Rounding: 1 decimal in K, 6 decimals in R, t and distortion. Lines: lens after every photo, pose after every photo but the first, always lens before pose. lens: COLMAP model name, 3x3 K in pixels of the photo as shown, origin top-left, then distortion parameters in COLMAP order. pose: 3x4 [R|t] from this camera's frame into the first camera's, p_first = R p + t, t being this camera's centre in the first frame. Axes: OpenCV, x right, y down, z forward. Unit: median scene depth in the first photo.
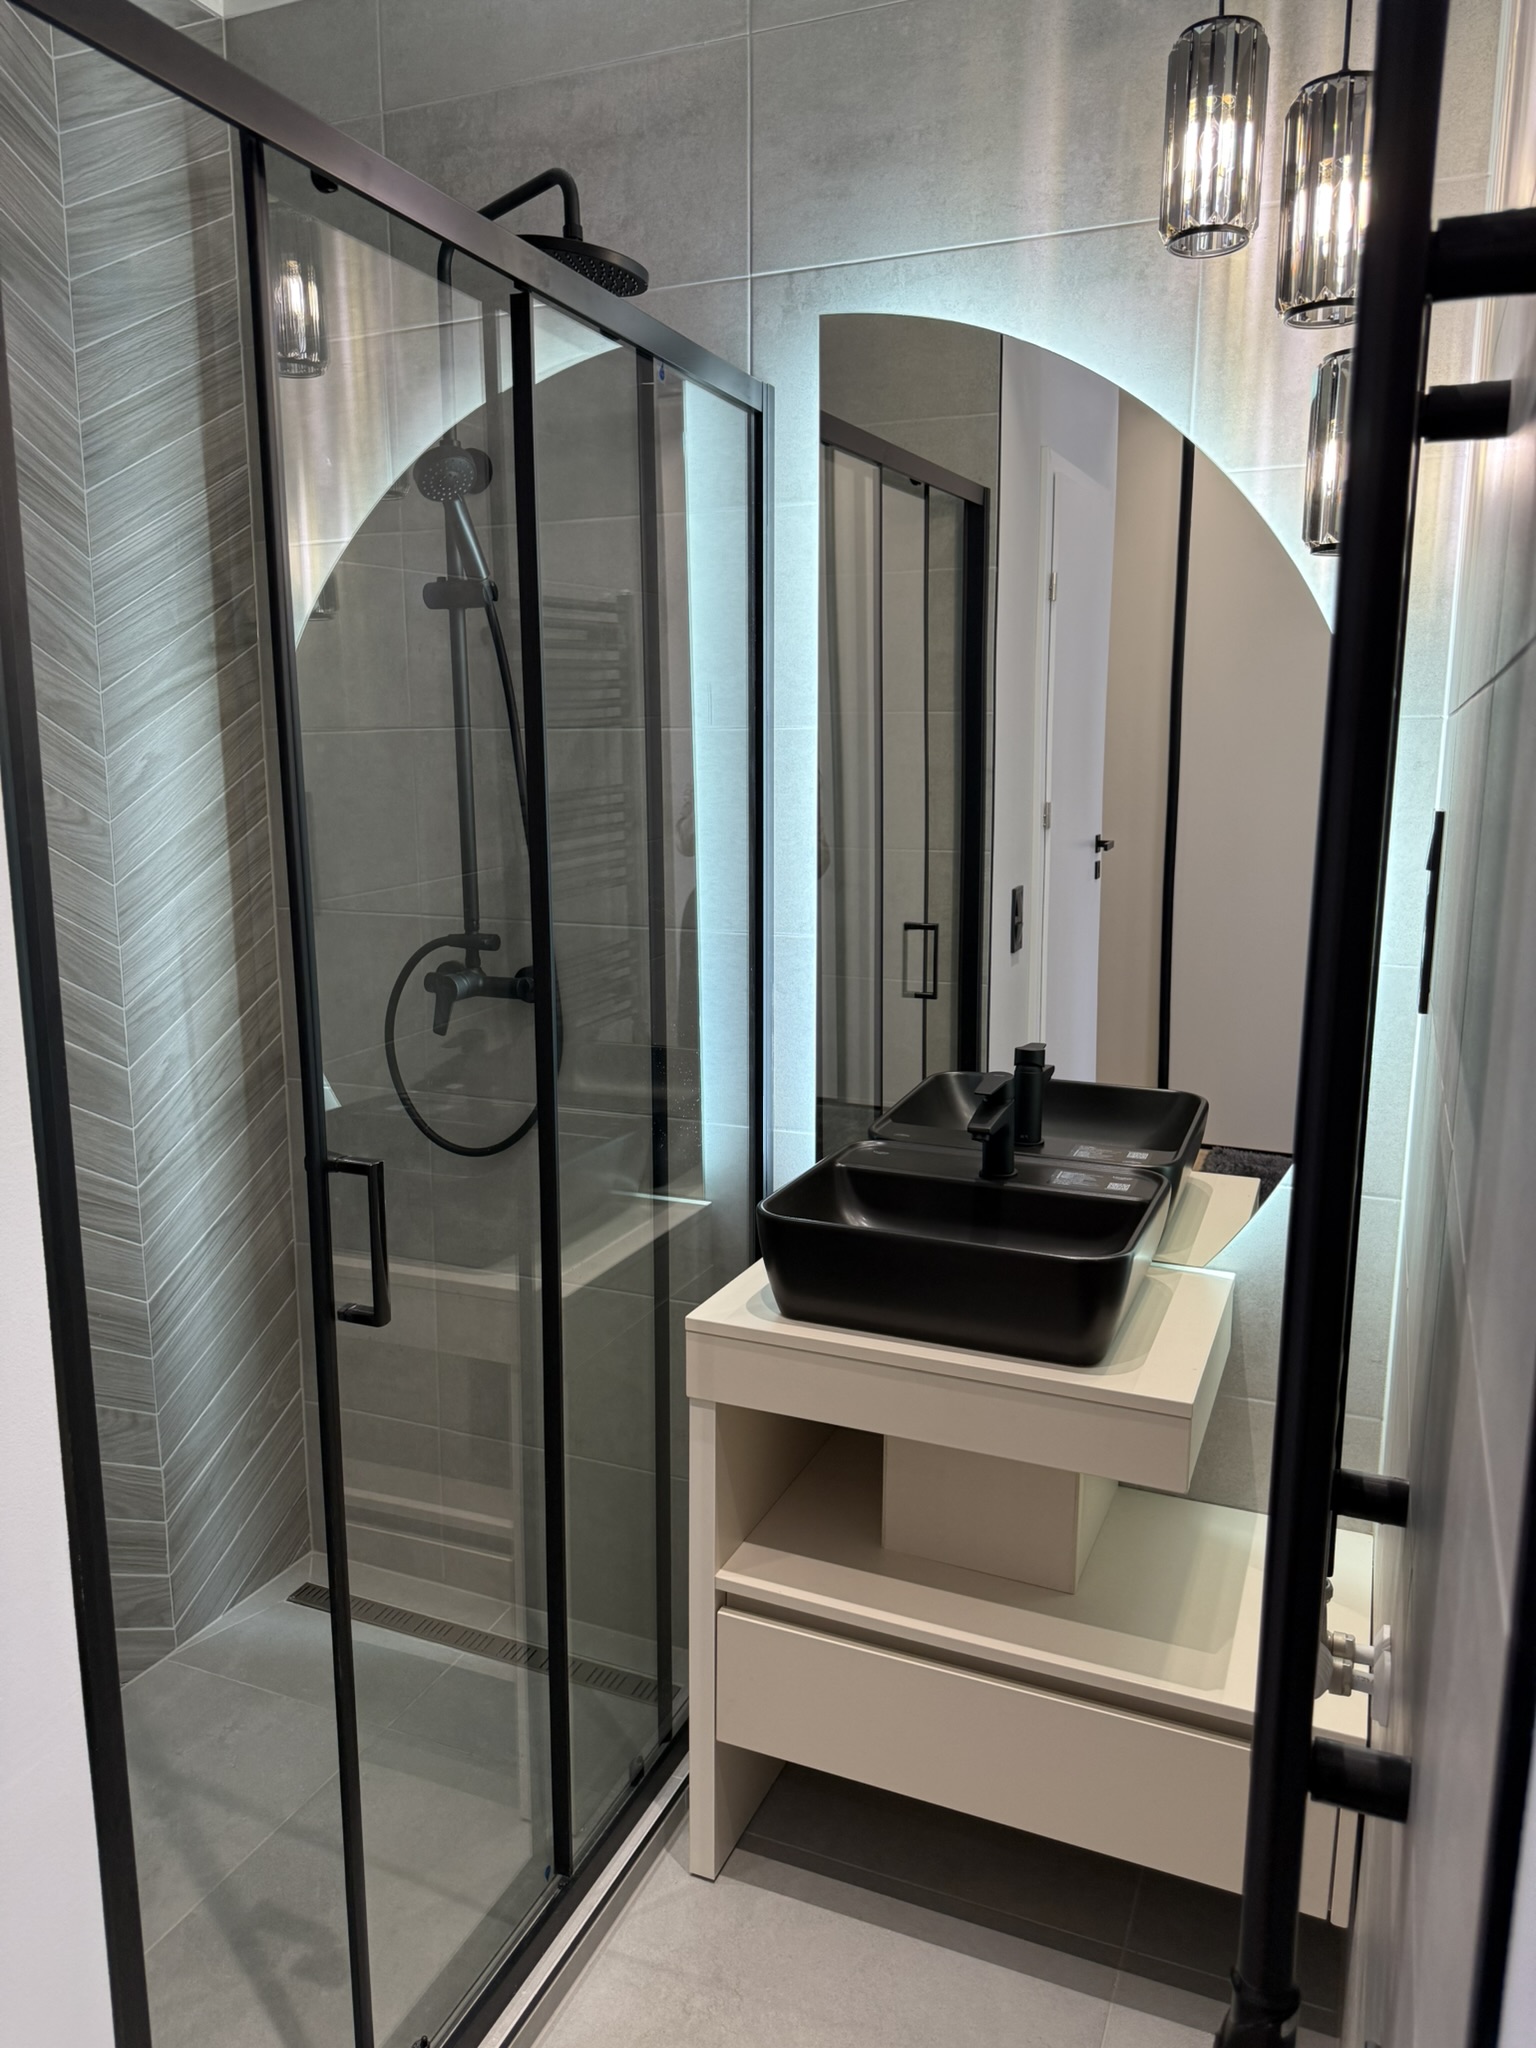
lens RADIAL K [[1432.8, 0, 772.7], [0, 1432.8, 1025.4], [0, 0, 1]] dist [0.015465, -0.042071]
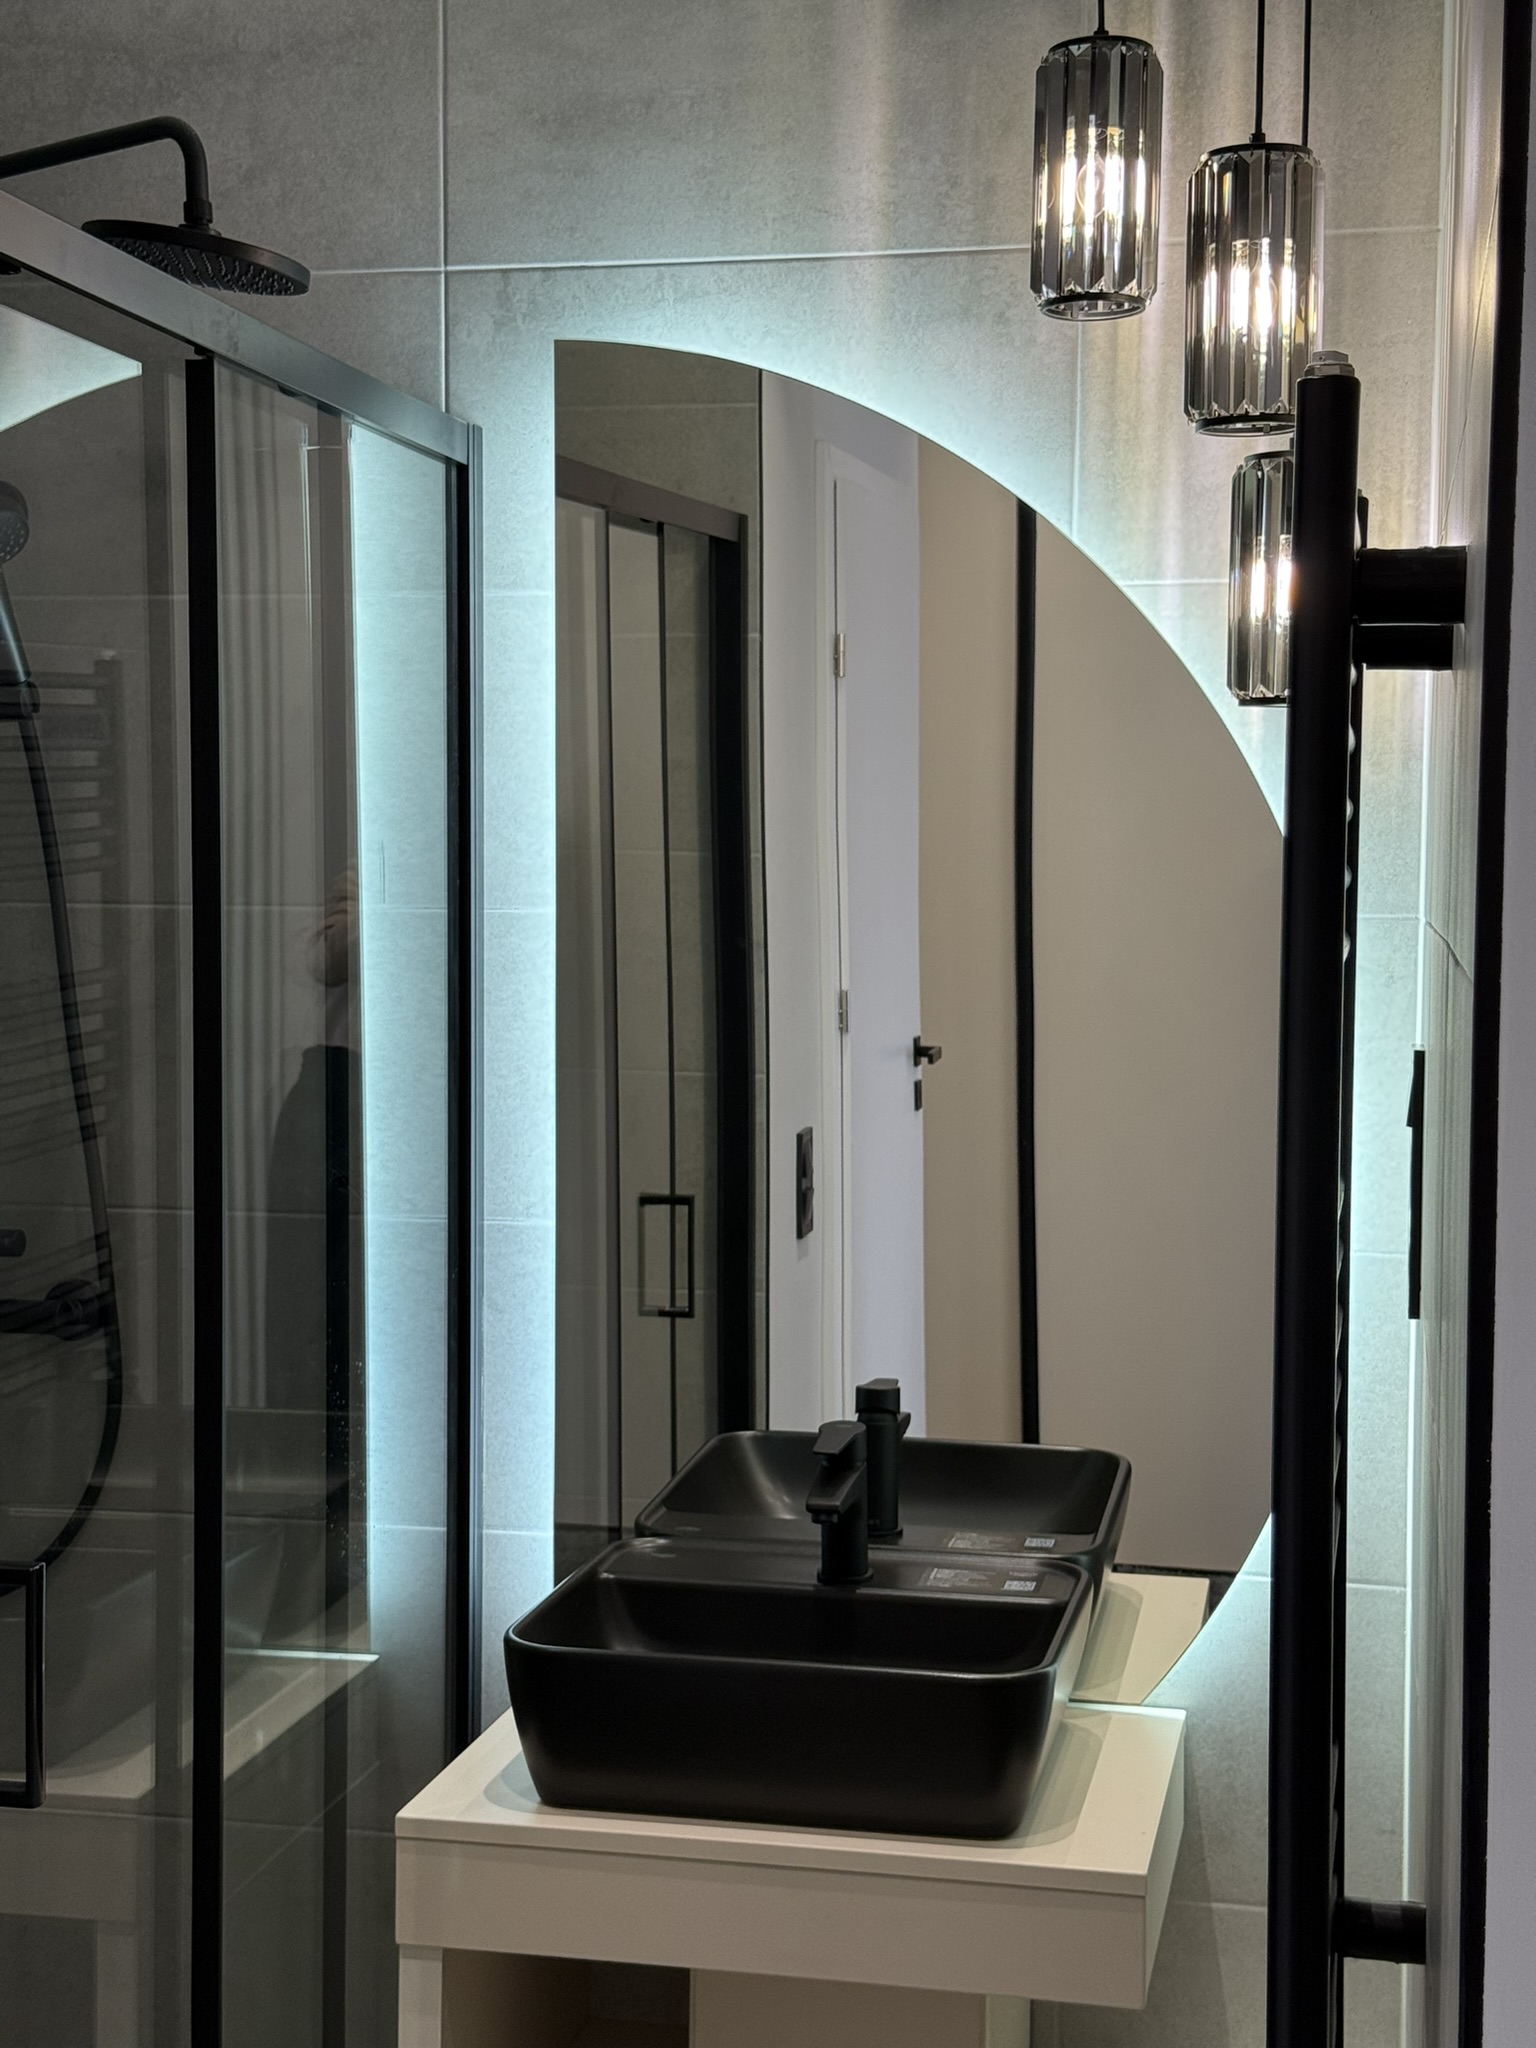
lens RADIAL K [[2826.2, 0, 785.2], [0, 2826.2, 991.6], [0, 0, 1]] dist [0.041310, 0.000000]
pose [[0.980467, -0.003490, 0.196651, -0.135960], [0.029609, 0.991067, -0.130036, 0.003806], [-0.194441, 0.133319, 0.971812, -0.338468]]
